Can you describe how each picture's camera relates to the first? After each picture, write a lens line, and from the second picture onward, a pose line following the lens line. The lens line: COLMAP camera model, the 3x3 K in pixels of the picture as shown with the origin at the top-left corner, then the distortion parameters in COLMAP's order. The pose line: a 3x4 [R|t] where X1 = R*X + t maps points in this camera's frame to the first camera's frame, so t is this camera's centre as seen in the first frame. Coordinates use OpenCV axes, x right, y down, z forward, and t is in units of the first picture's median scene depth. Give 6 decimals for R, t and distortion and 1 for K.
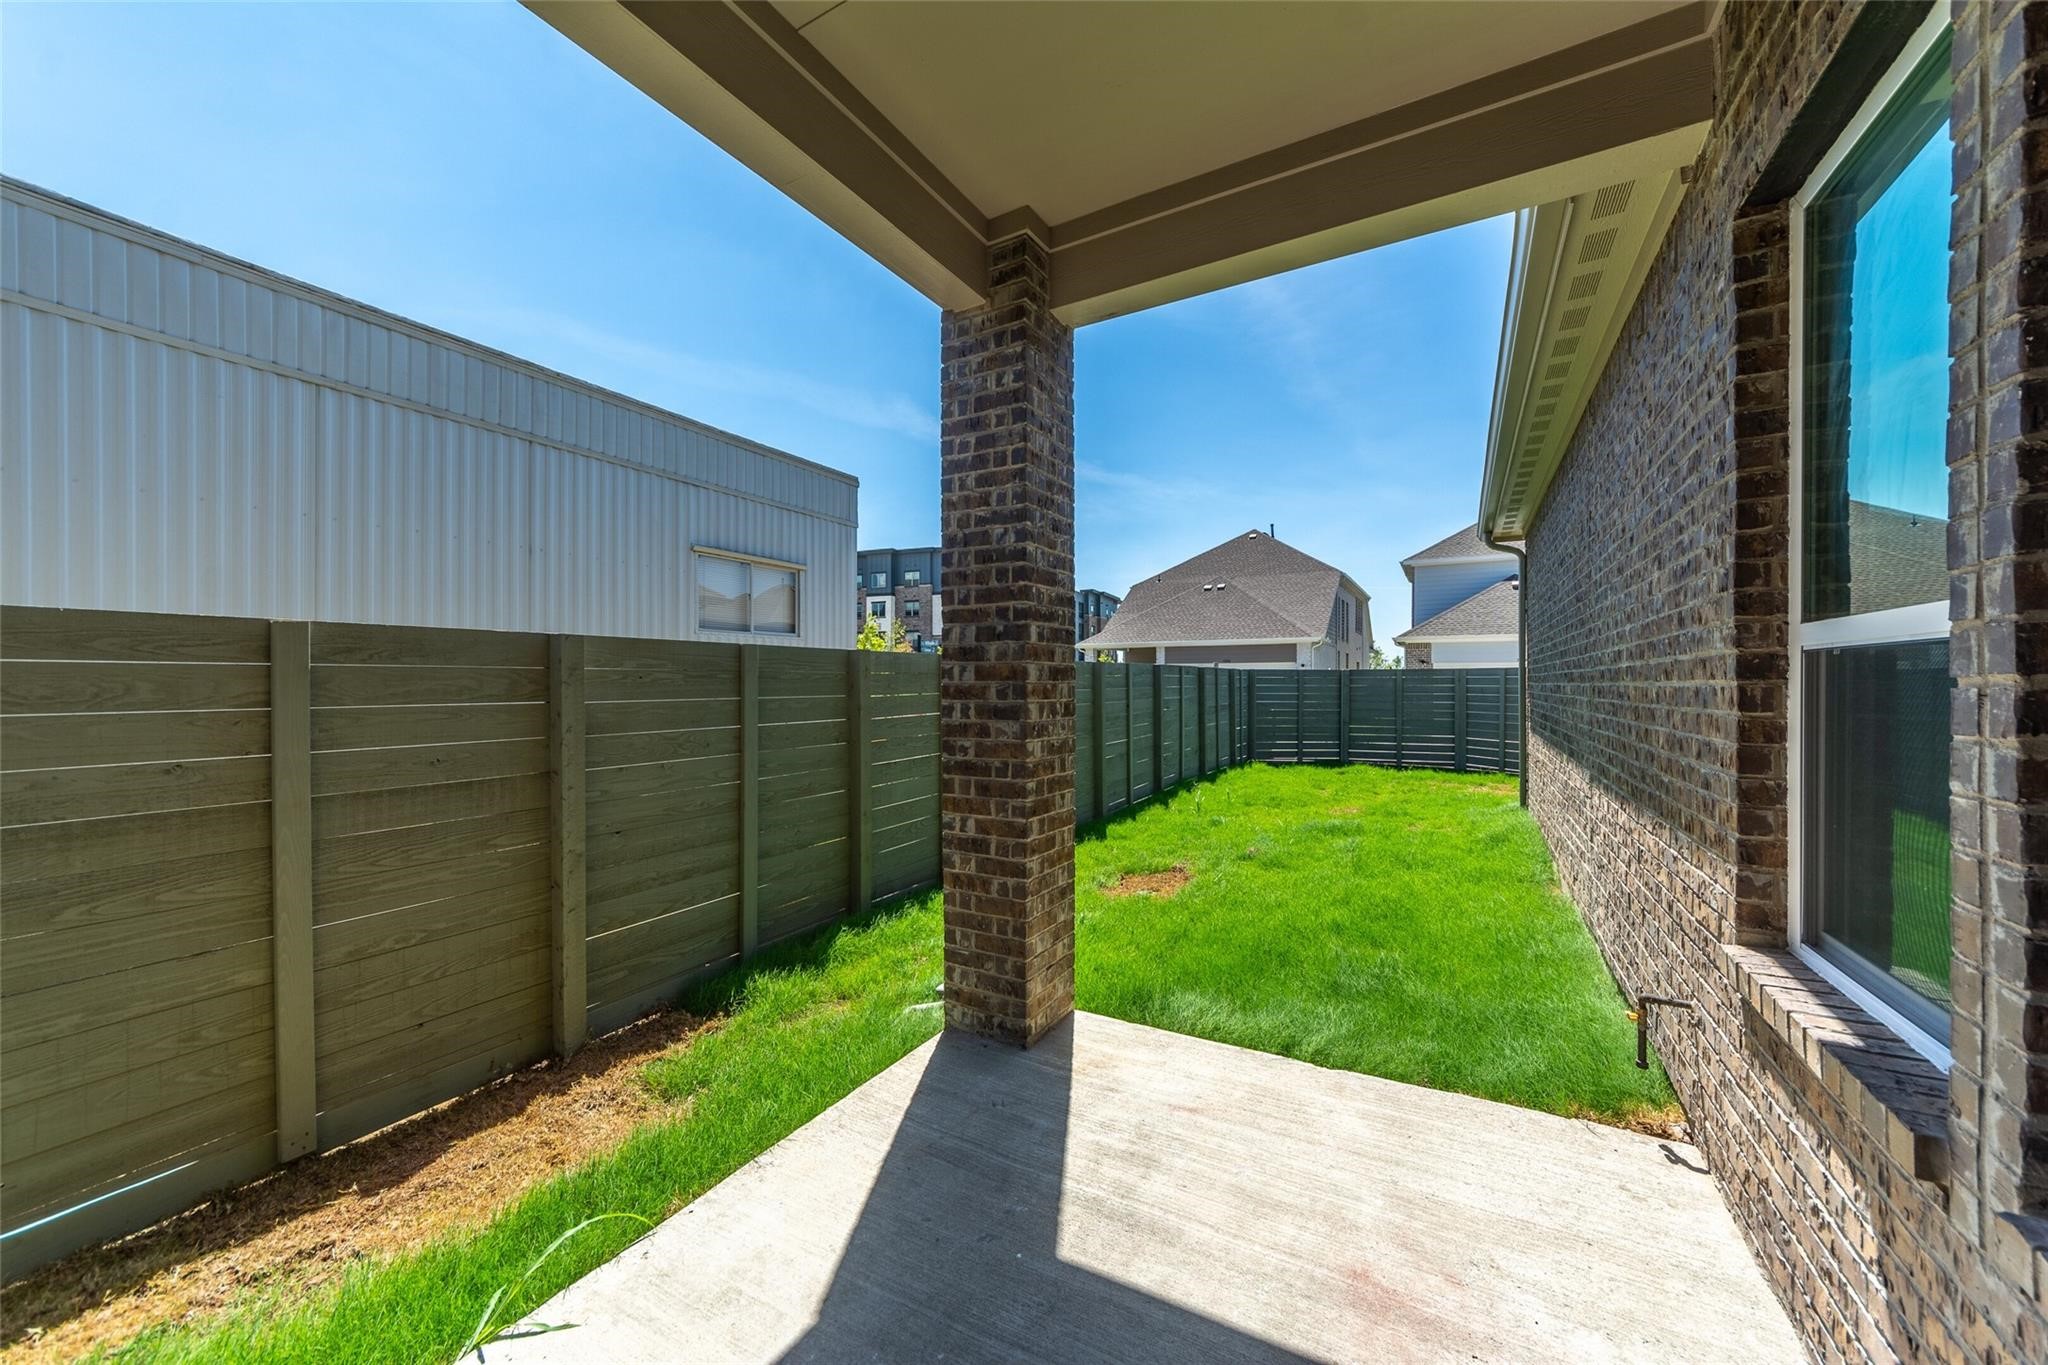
lens RADIAL K [[737.1, 0, 1034.2], [0, 737.1, 687.7], [0, 0, 1]] dist [-0.006258, -0.000148]
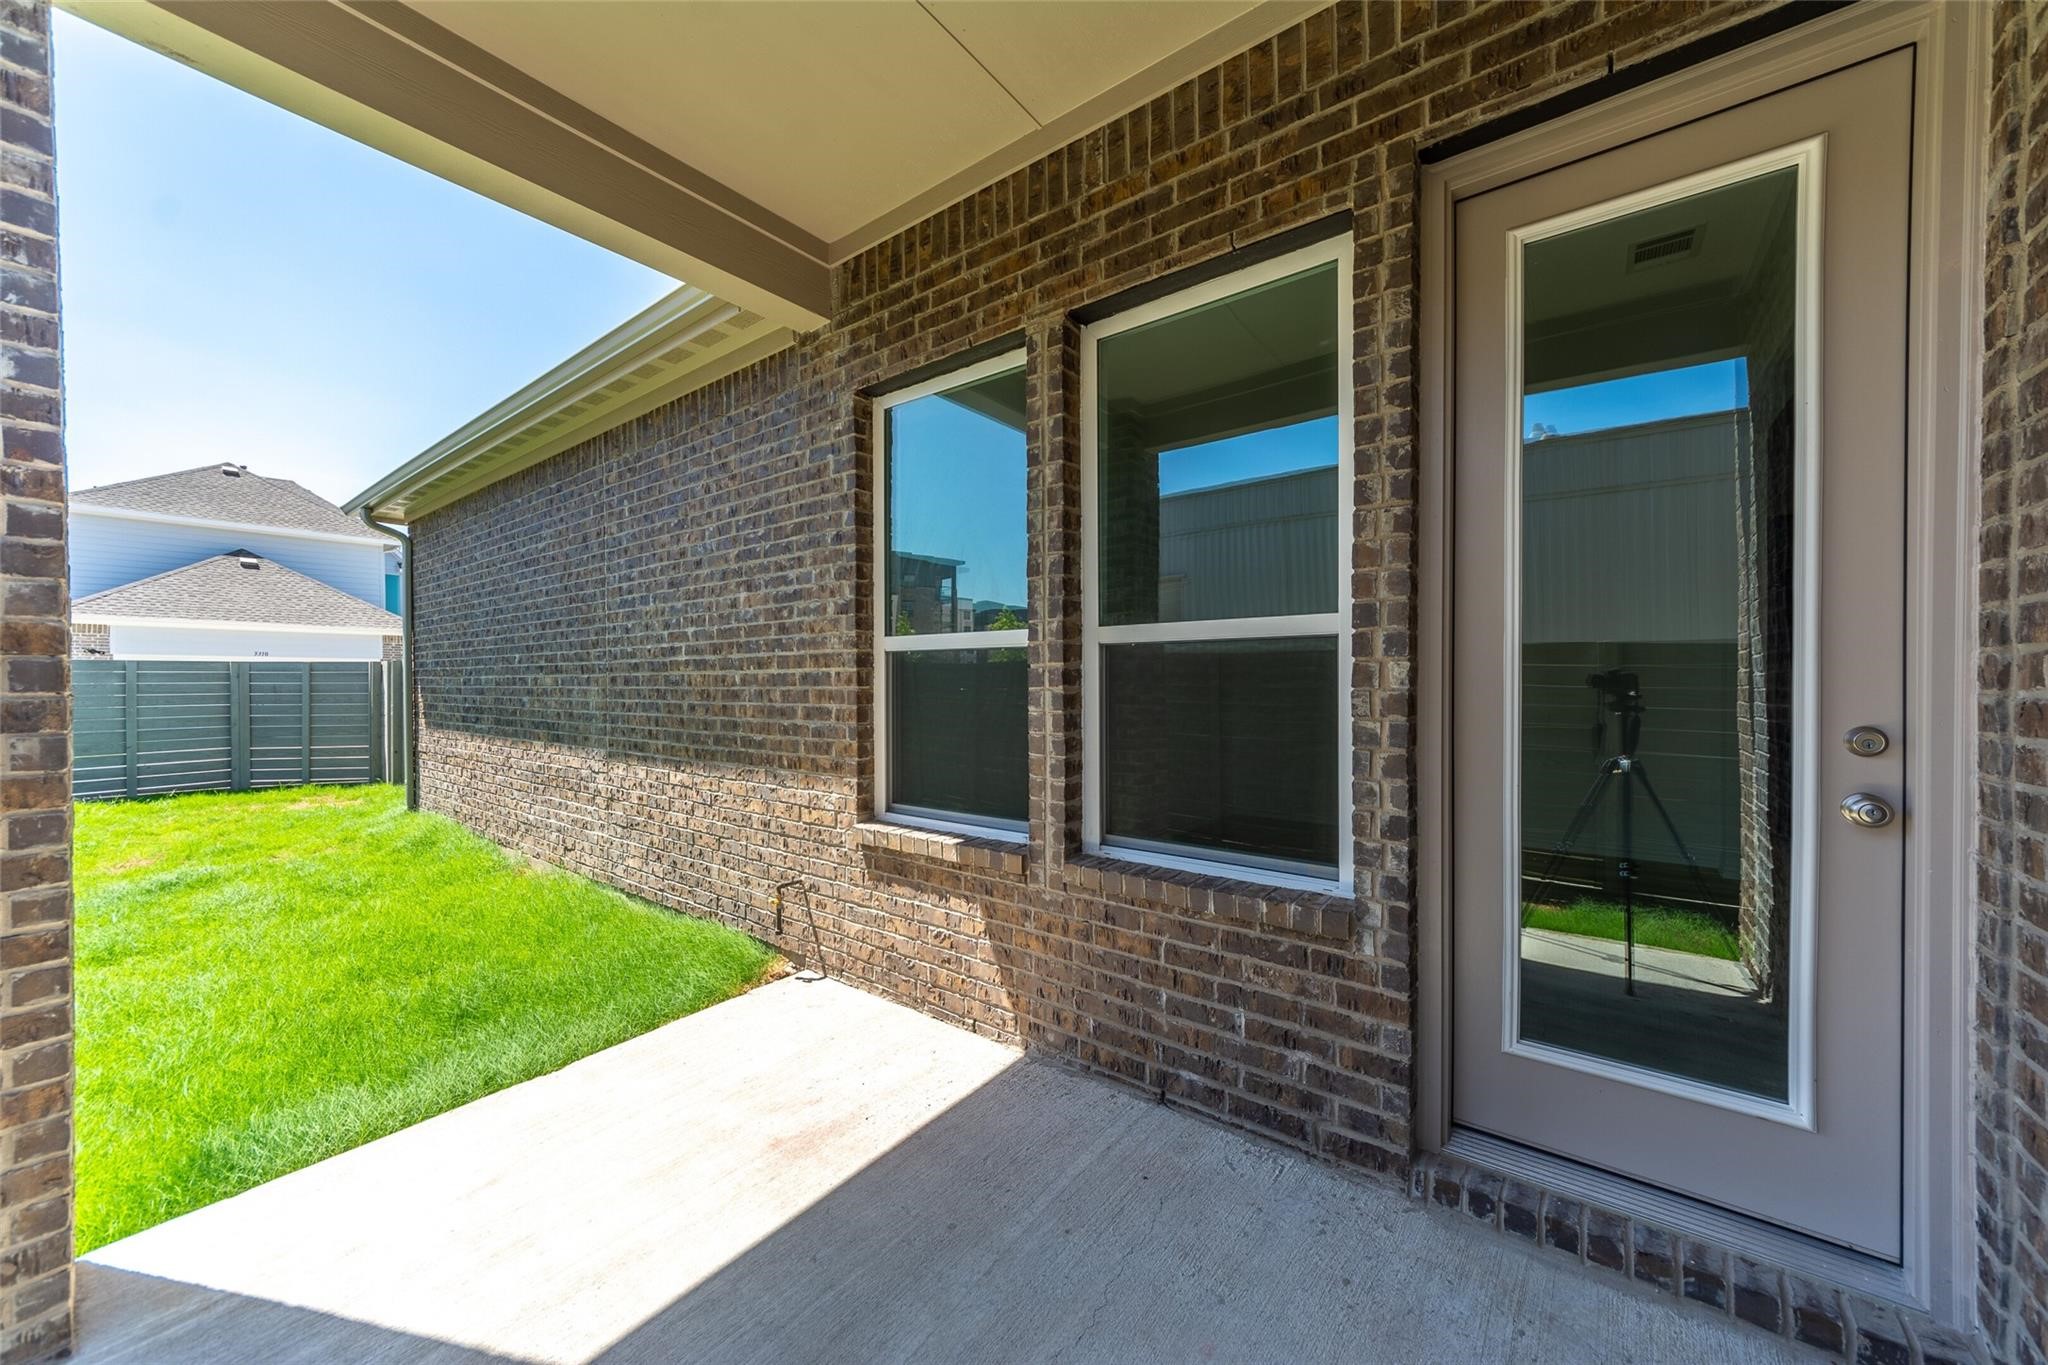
lens RADIAL K [[737.1, 0, 1034.2], [0, 737.1, 687.7], [0, 0, 1]] dist [-0.006258, -0.000148]
pose [[0.125048, -0.008508, 0.992114, -0.426171], [0.008537, 0.999935, 0.007499, 0.016720], [-0.992114, 0.007532, 0.125113, 0.237827]]
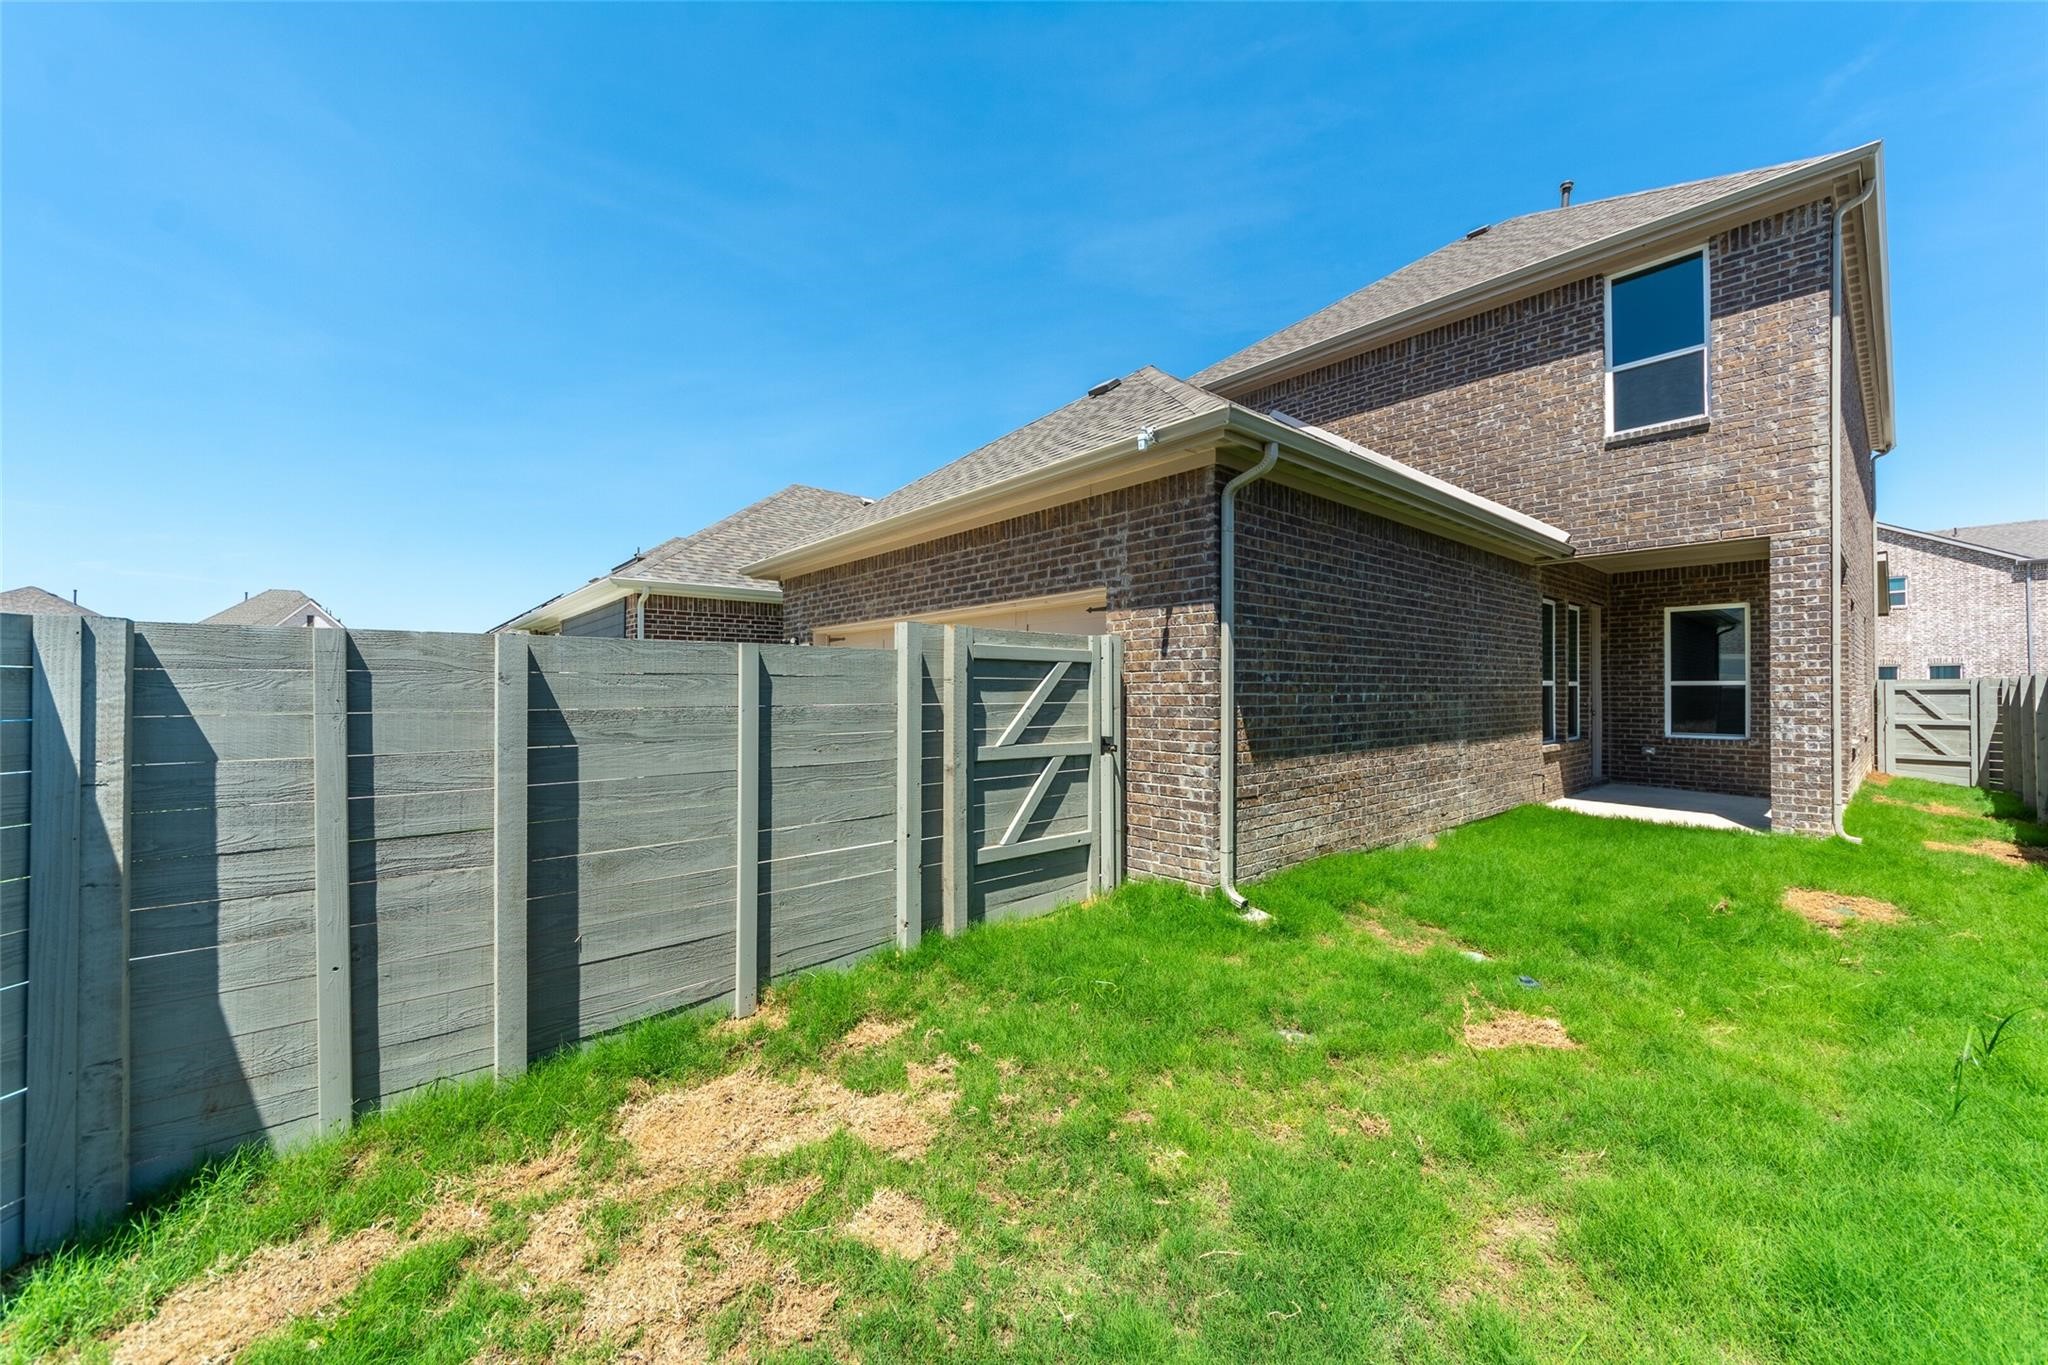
lens RADIAL K [[796.0, 0, 1024.0], [0, 796.0, 682.5], [0, 0, 1]] dist [0.007151, -0.006998]
pose [[-0.947926, 0.002482, 0.318482, 1.569814], [0.001752, 0.999995, -0.002578, -0.038240], [-0.318487, -0.001886, -0.947925, 4.402271]]
